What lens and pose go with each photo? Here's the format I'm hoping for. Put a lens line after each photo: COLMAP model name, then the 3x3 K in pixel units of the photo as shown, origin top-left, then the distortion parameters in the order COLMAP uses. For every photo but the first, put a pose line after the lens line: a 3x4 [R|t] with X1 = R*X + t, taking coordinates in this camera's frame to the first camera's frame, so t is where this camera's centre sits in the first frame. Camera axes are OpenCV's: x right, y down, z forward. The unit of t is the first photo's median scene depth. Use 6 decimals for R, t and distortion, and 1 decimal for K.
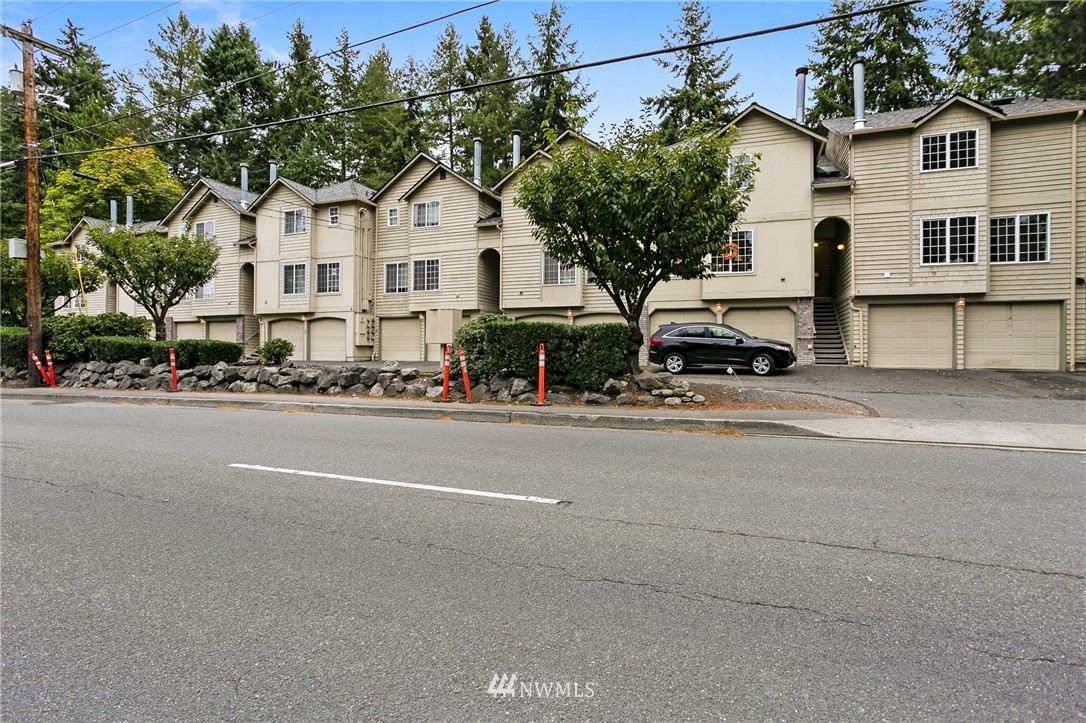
lens RADIAL K [[521.0, 0, 541.3], [0, 521.0, 361.3], [0, 0, 1]] dist [-0.023826, 0.011329]
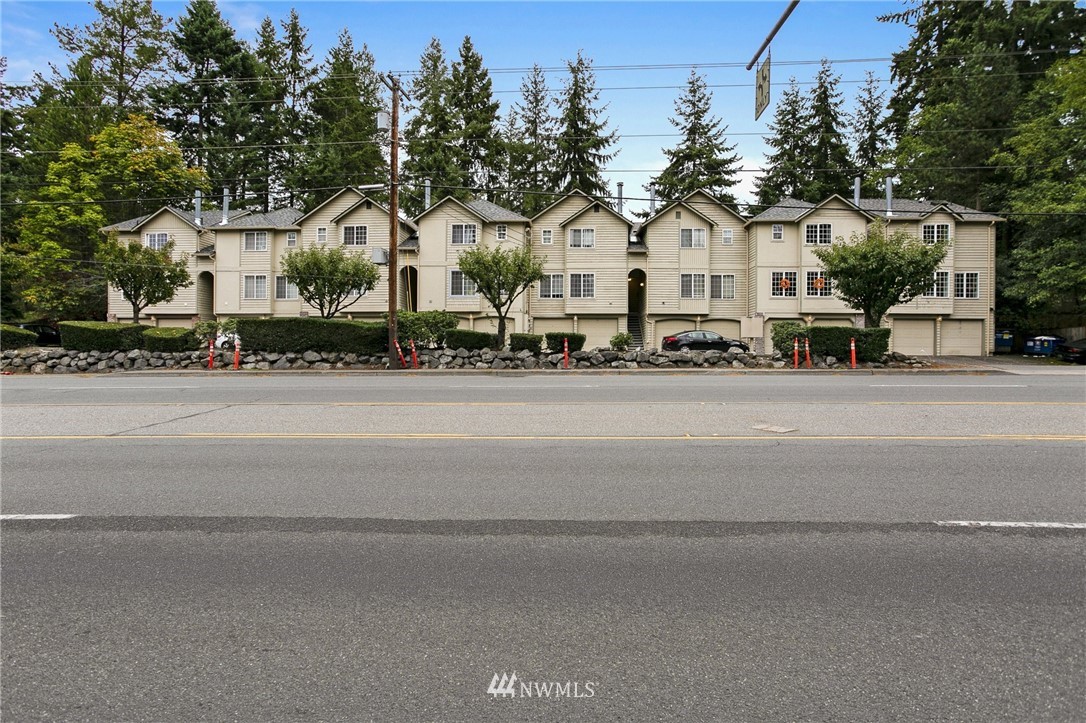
lens RADIAL K [[521.0, 0, 549.0], [0, 521.0, 368.9], [0, 0, 1]] dist [-0.023826, 0.011329]
pose [[0.952255, -0.005942, 0.305247, -1.016476], [0.001883, 0.999906, 0.013588, 0.032975], [-0.305299, -0.012364, 0.952176, -0.297700]]
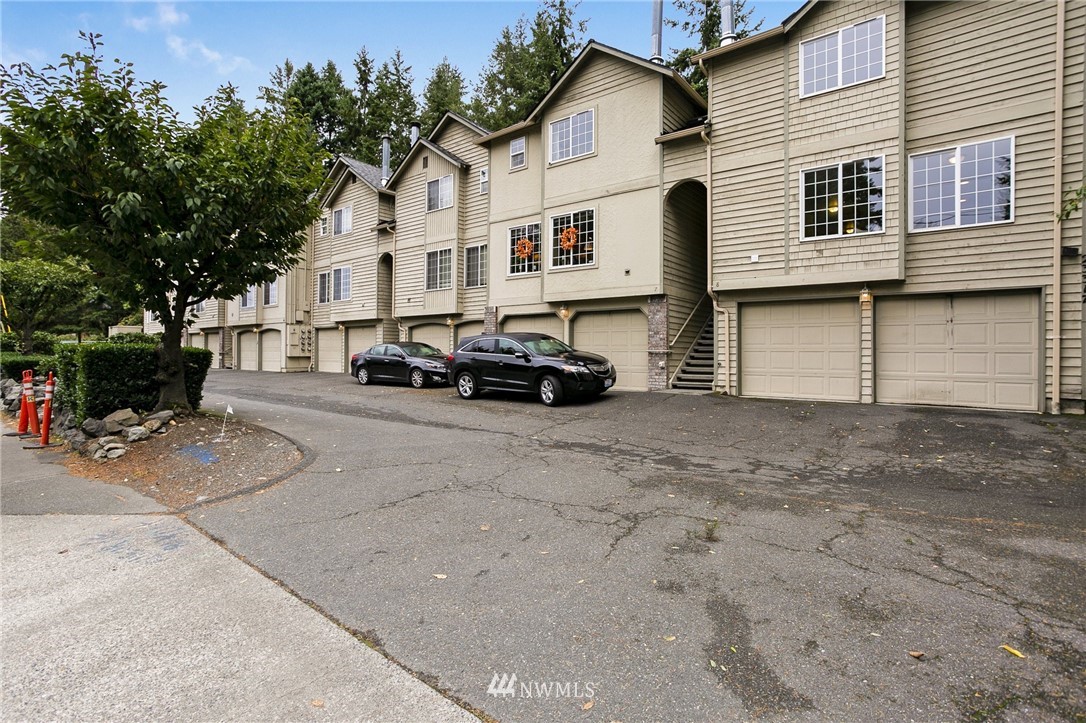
lens RADIAL K [[521.0, 0, 549.1], [0, 521.0, 358.2], [0, 0, 1]] dist [-0.023826, 0.011329]
pose [[0.958197, 0.002428, -0.286100, 0.613647], [-0.005573, 0.999933, -0.010180, -0.030314], [0.286056, 0.011349, 0.958146, 0.285477]]
